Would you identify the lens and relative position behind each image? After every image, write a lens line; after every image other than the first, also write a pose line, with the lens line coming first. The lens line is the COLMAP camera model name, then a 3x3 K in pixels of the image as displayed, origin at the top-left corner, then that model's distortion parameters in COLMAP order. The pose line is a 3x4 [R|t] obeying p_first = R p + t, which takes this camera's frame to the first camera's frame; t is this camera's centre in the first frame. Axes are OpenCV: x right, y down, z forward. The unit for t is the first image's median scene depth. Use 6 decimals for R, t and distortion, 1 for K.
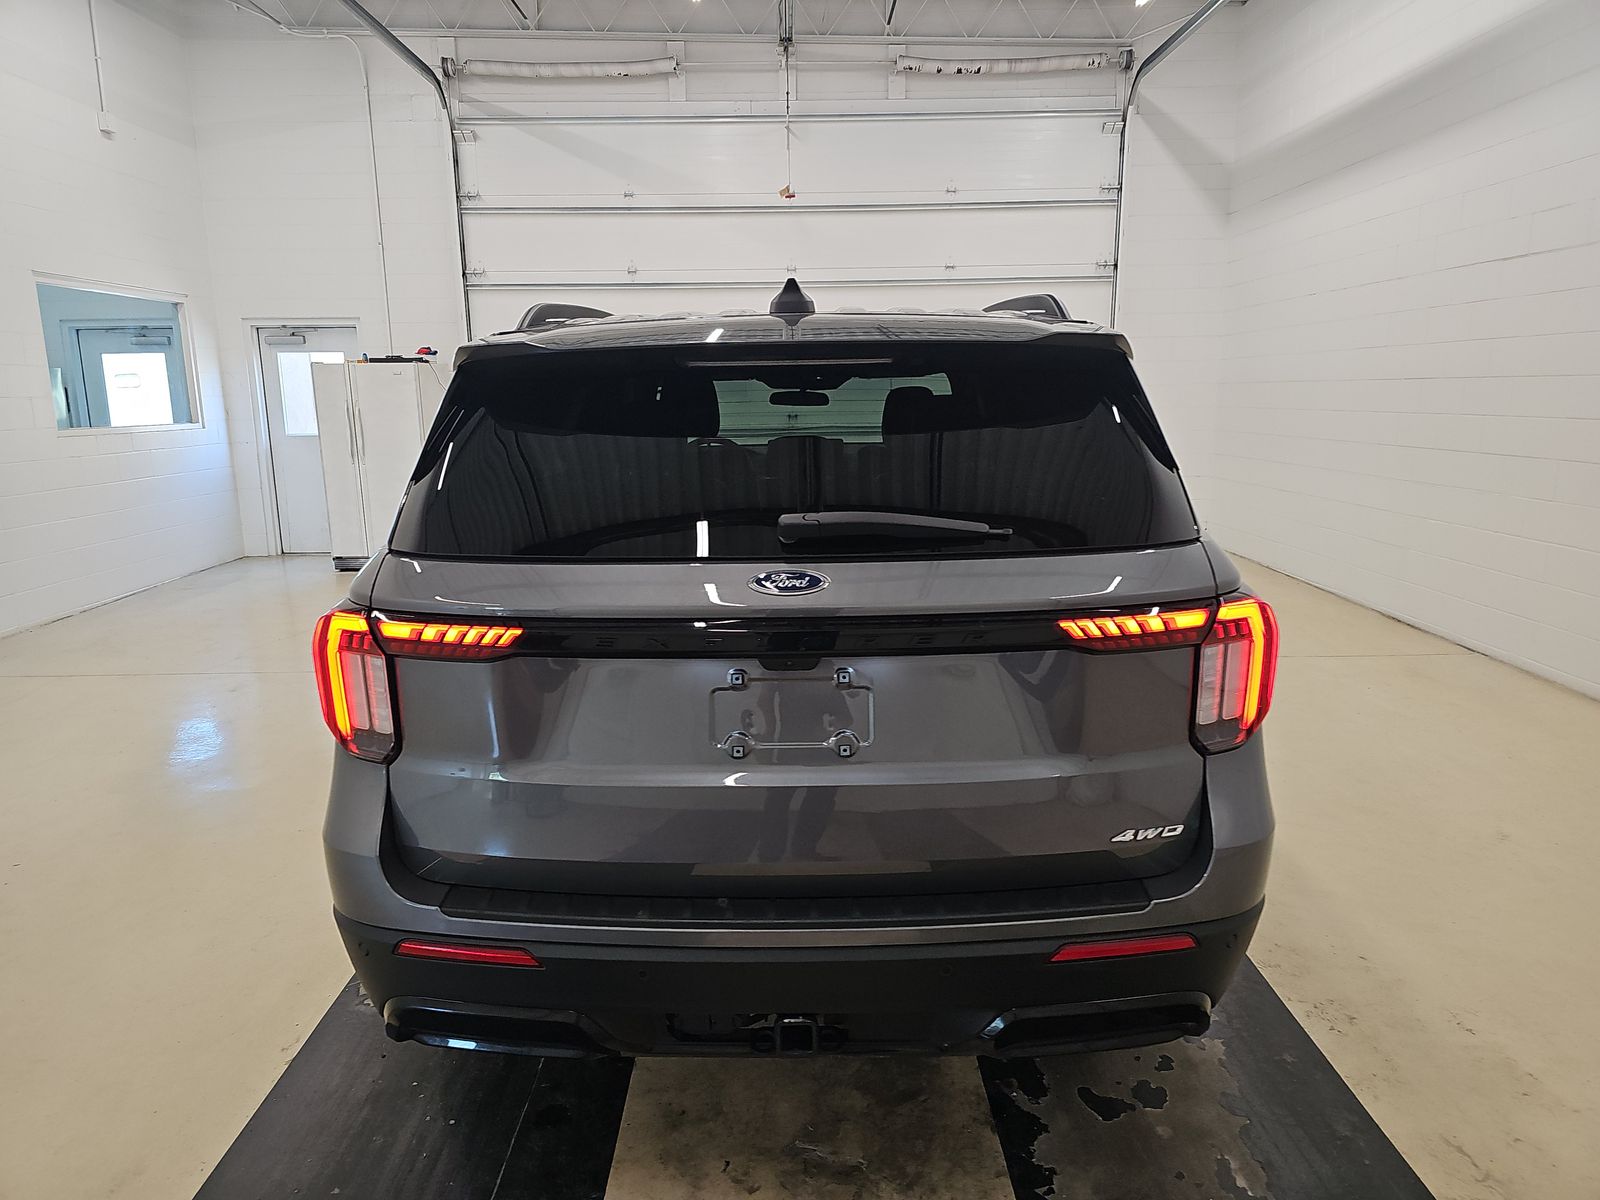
lens RADIAL K [[1047.1, 0, 797.2], [0, 1047.1, 609.2], [0, 0, 1]] dist [-0.000167, -0.003016]
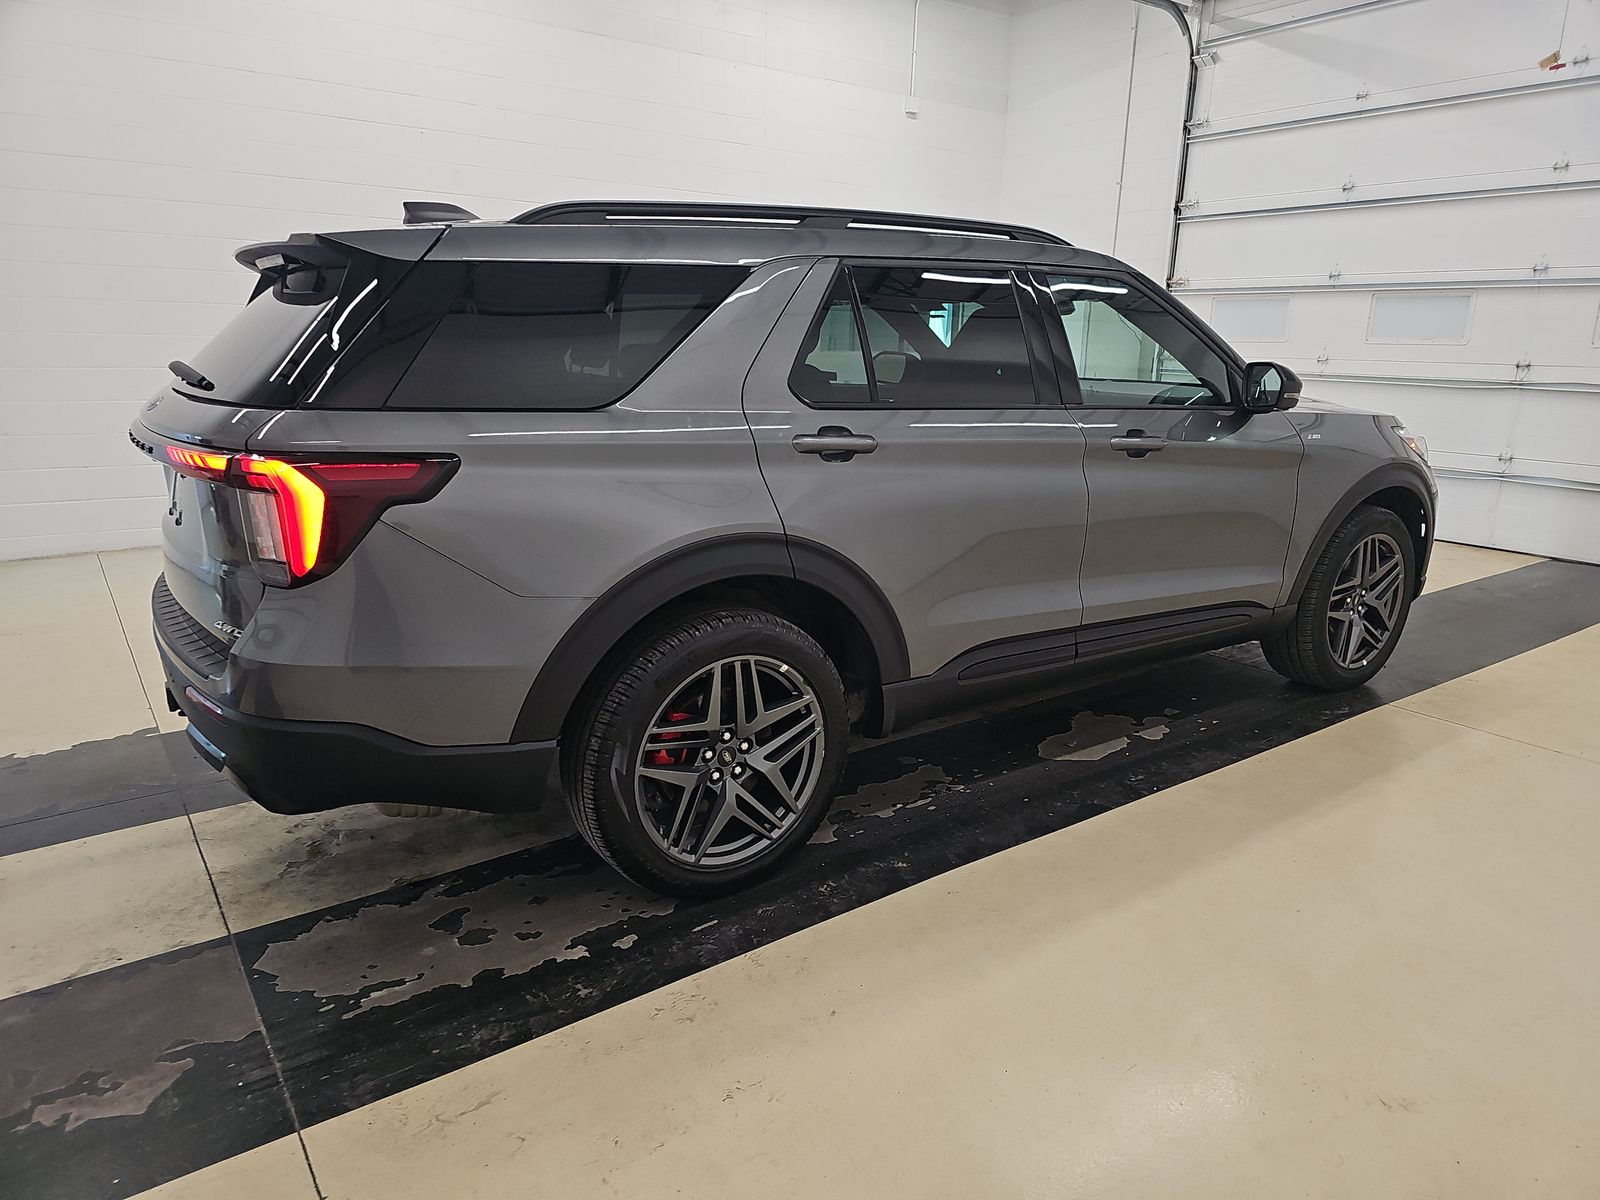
lens RADIAL K [[1054.5, 0, 800.0], [0, 1054.5, 600.0], [0, 0, 1]] dist [0.049560, -0.041107]
pose [[0.576611, 0.217784, -0.787458, 0.354525], [-0.191487, 0.972996, 0.128883, -0.024111], [0.794262, 0.076473, 0.602744, 0.150682]]
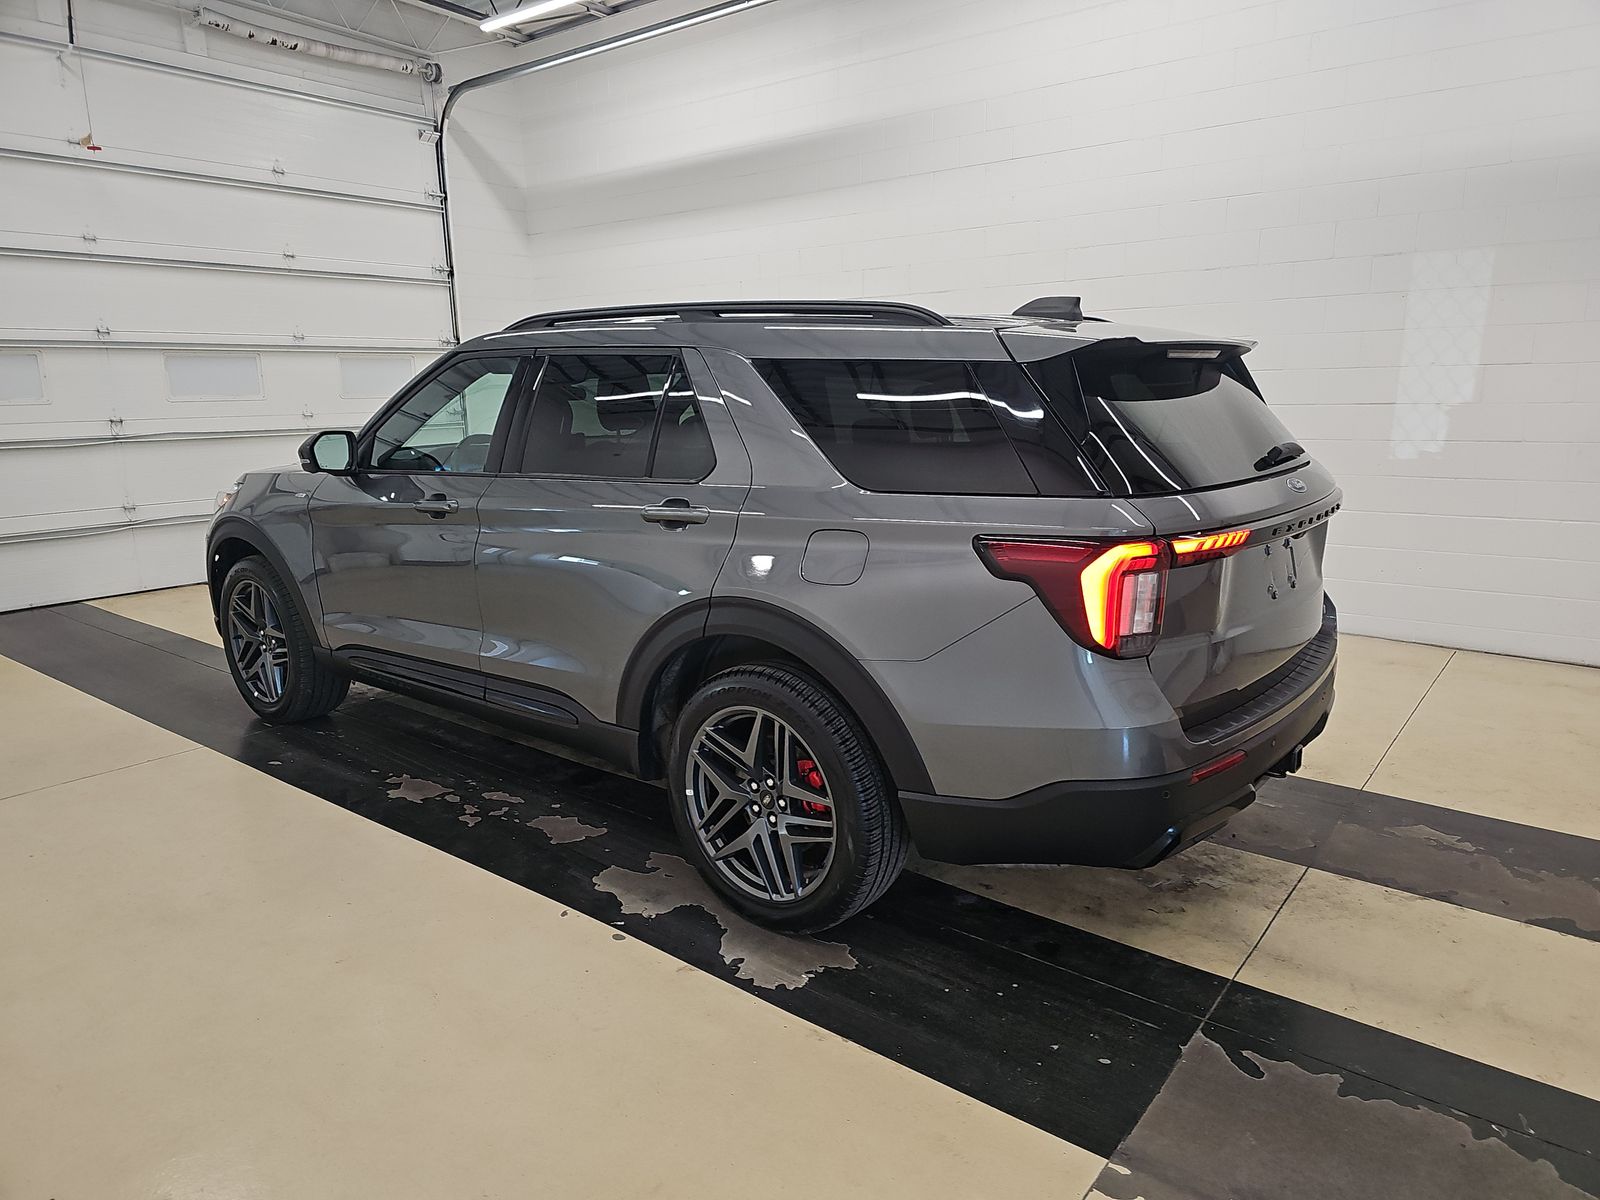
lens RADIAL K [[1054.5, 0, 800.0], [0, 1054.5, 600.0], [0, 0, 1]] dist [0.049560, -0.041107]
pose [[0.618364, -0.150945, 0.771260, -0.353353], [0.164470, 0.984506, 0.060814, -0.015772], [-0.768490, 0.089244, 0.633608, 0.097863]]
